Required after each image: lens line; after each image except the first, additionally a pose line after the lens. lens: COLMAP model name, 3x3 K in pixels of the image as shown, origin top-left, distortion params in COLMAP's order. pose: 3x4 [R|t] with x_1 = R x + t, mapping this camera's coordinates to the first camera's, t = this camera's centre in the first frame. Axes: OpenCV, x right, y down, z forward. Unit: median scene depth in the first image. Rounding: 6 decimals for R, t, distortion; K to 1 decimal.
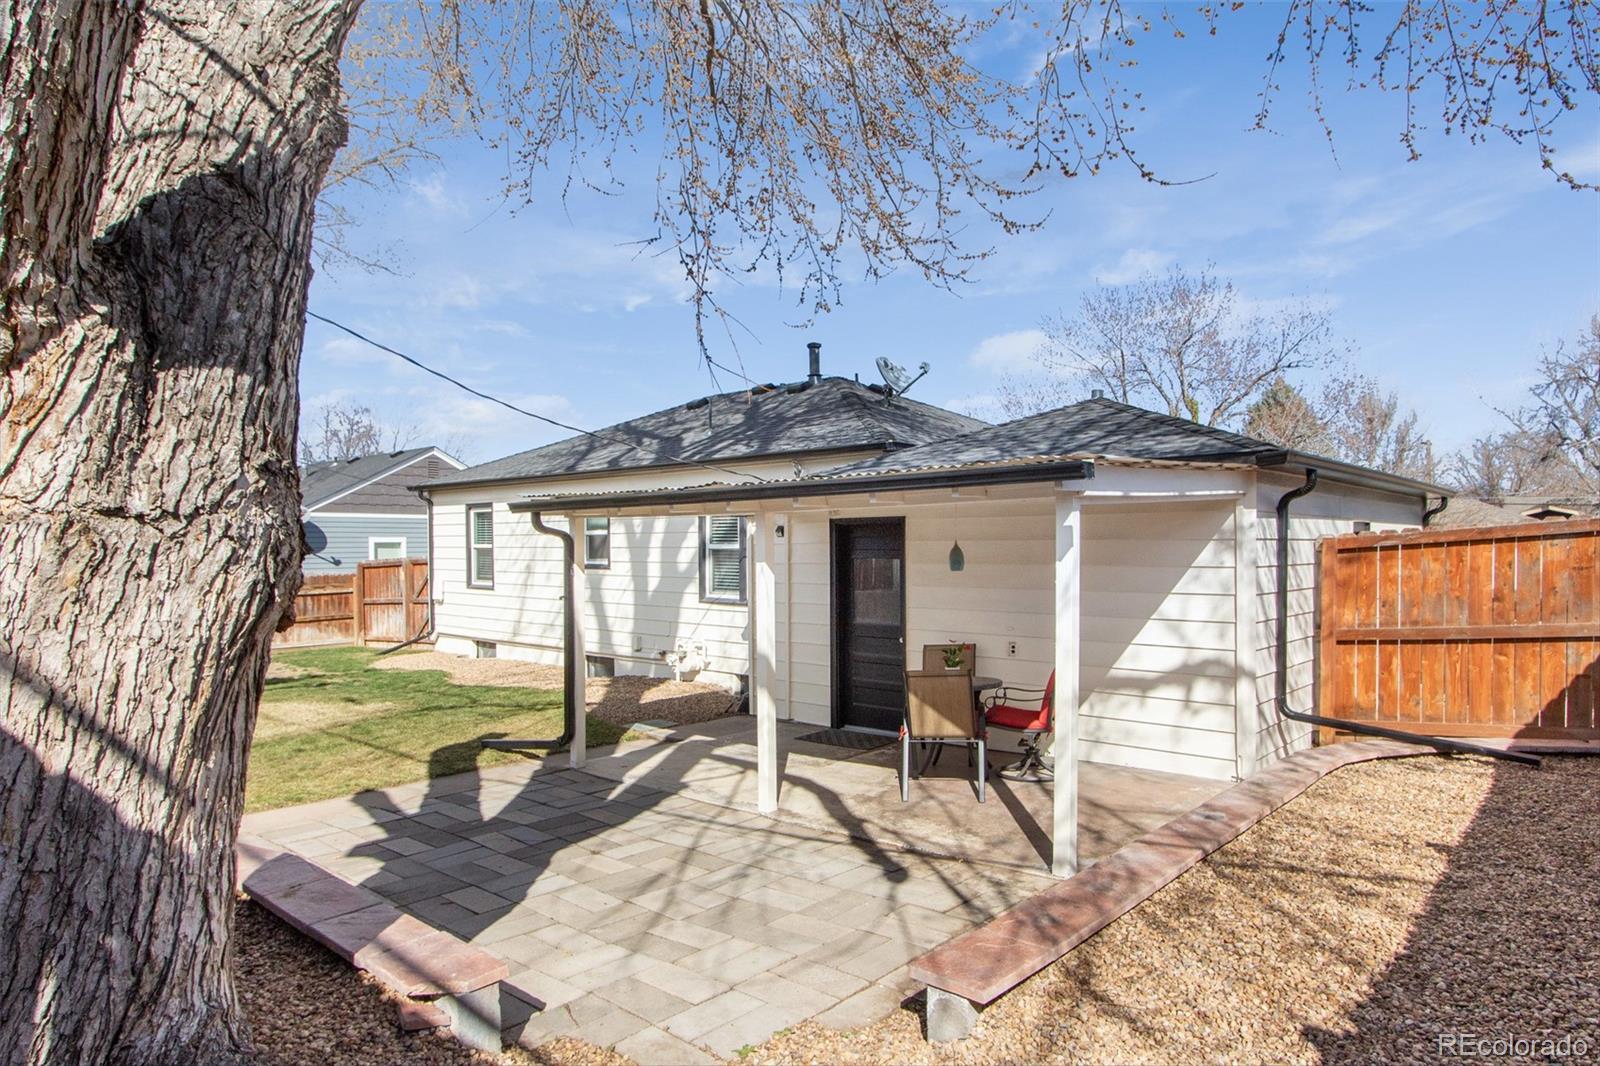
lens RADIAL K [[959.5, 0, 797.6], [0, 959.5, 540.7], [0, 0, 1]] dist [0.006417, 0.002686]
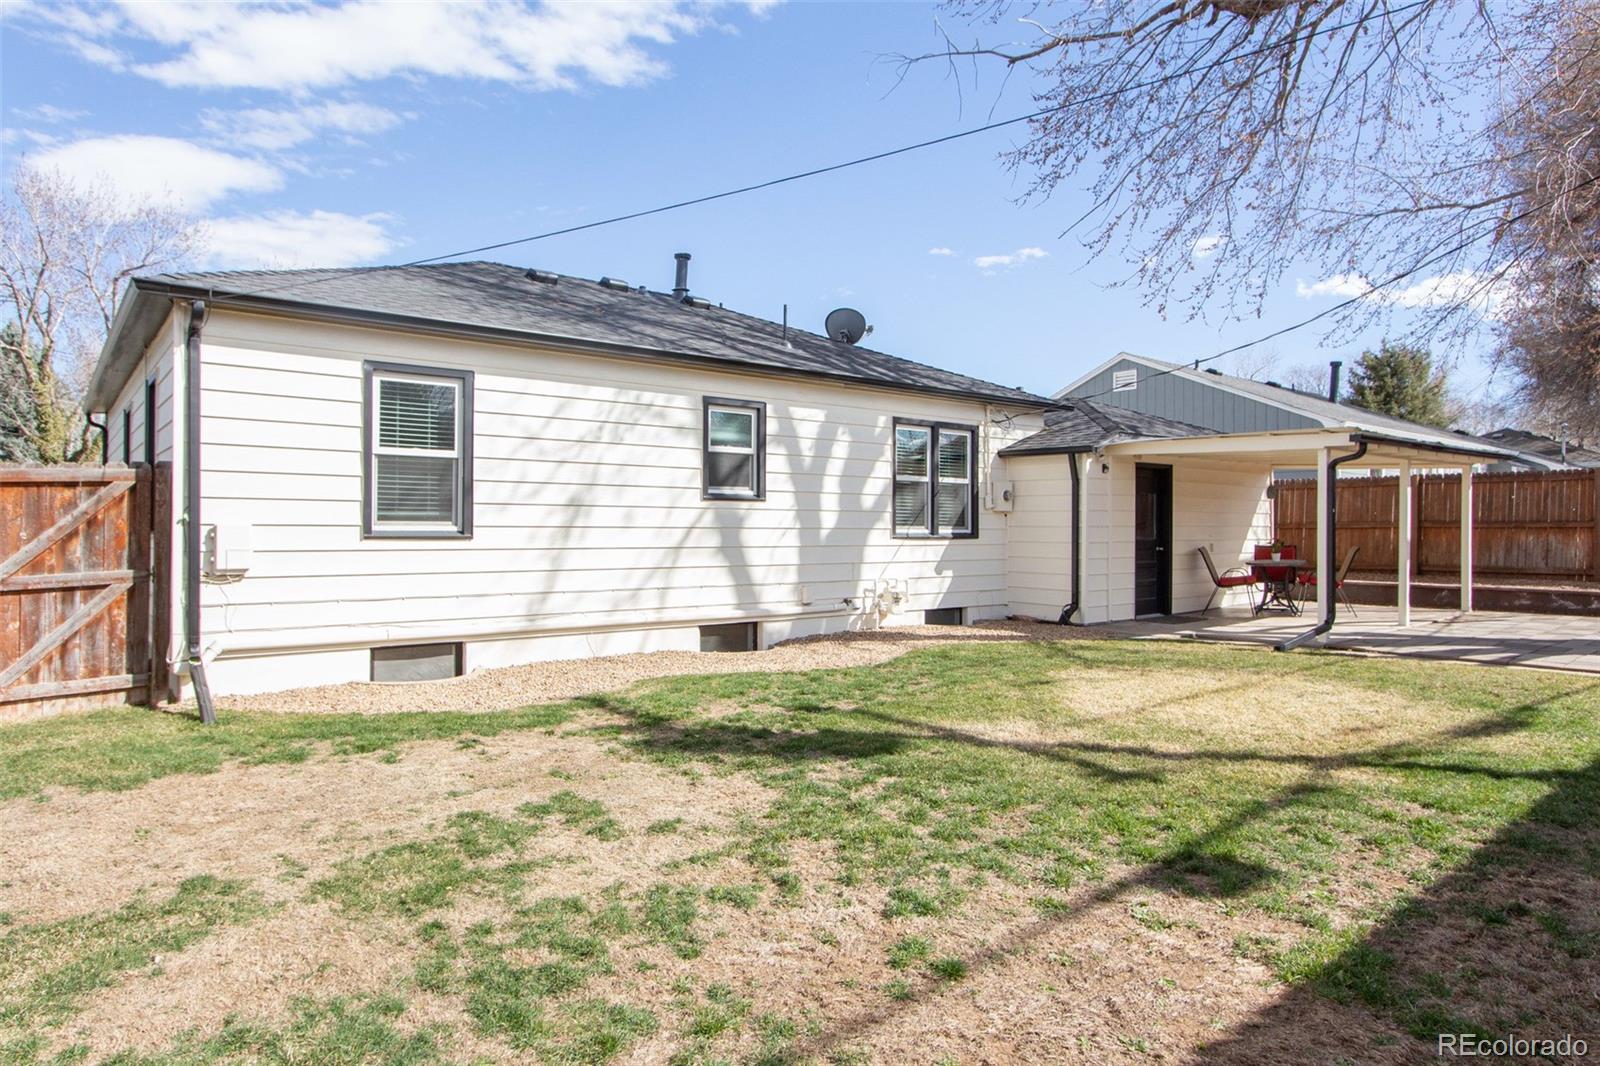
lens RADIAL K [[959.5, 0, 804.9], [0, 959.5, 532.6], [0, 0, 1]] dist [0.006417, 0.002686]
pose [[0.156391, 0.003125, 0.987690, -0.988579], [-0.005616, 0.999982, -0.002275, 0.058909], [-0.987679, -0.005192, 0.156405, 0.909344]]
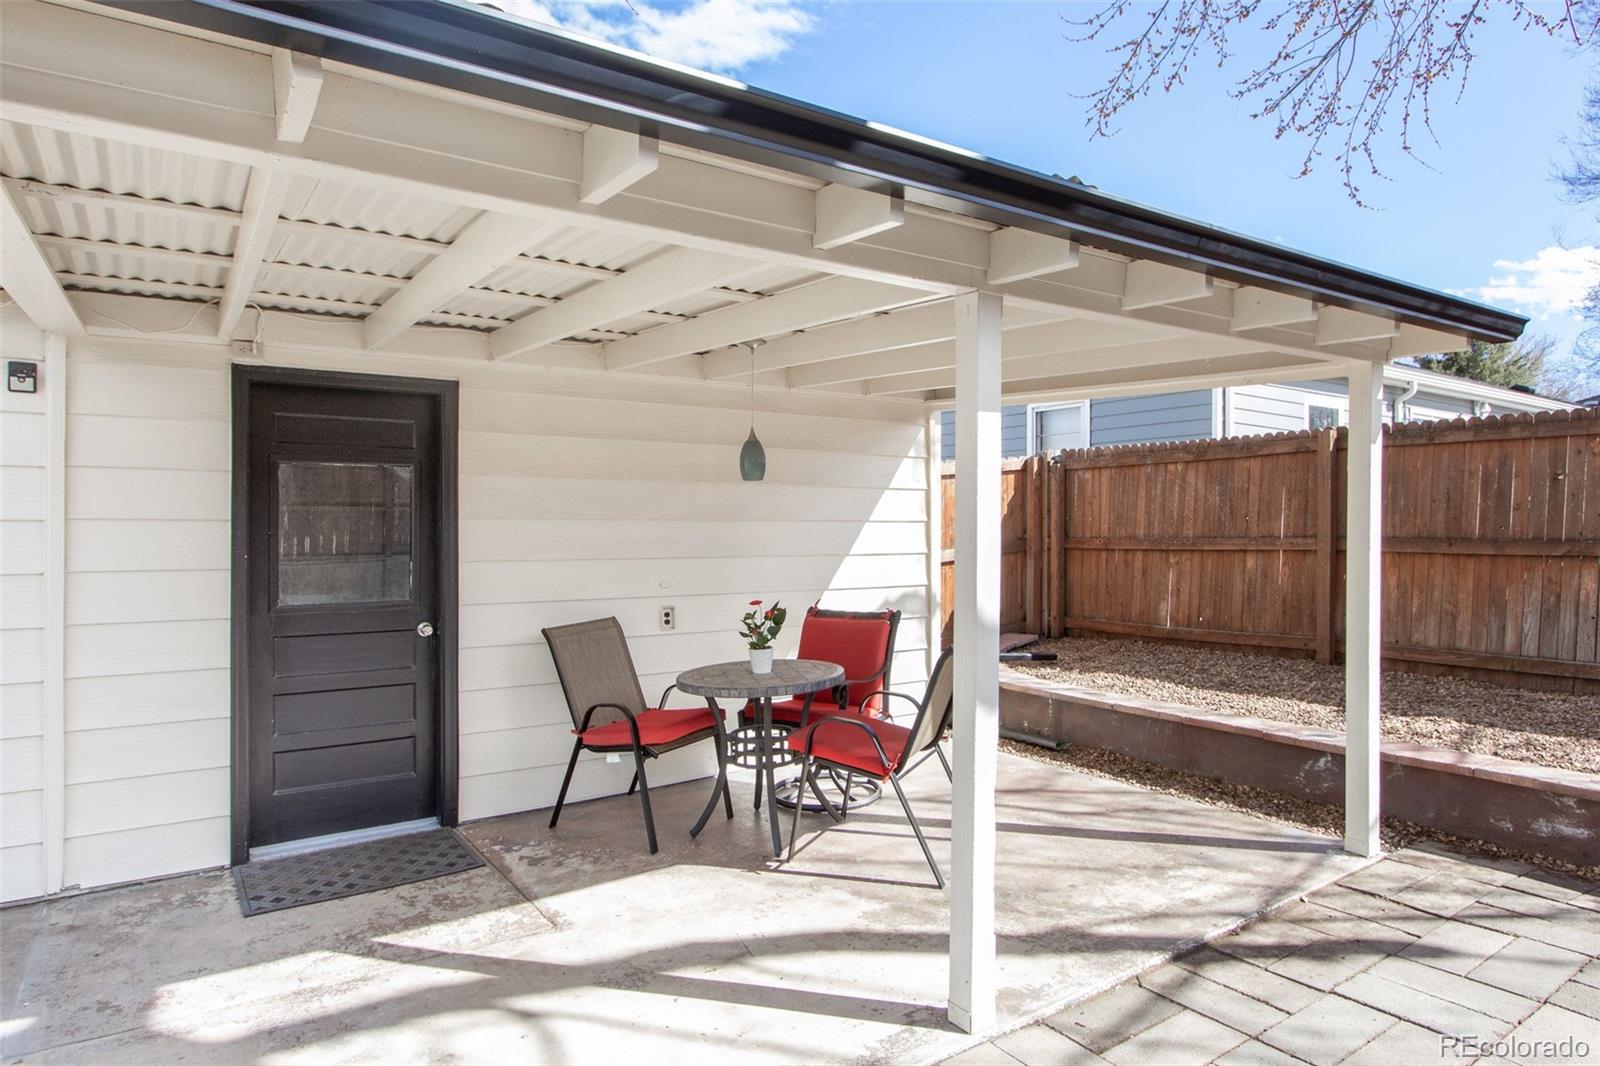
lens RADIAL K [[959.5, 0, 792.8], [0, 959.5, 535.1], [0, 0, 1]] dist [0.006417, 0.002686]
pose [[0.235575, 0.001728, 0.971855, -0.225510], [-0.005466, 0.999985, -0.000453, 0.037871], [-0.971841, -0.005205, 0.235581, 0.489146]]
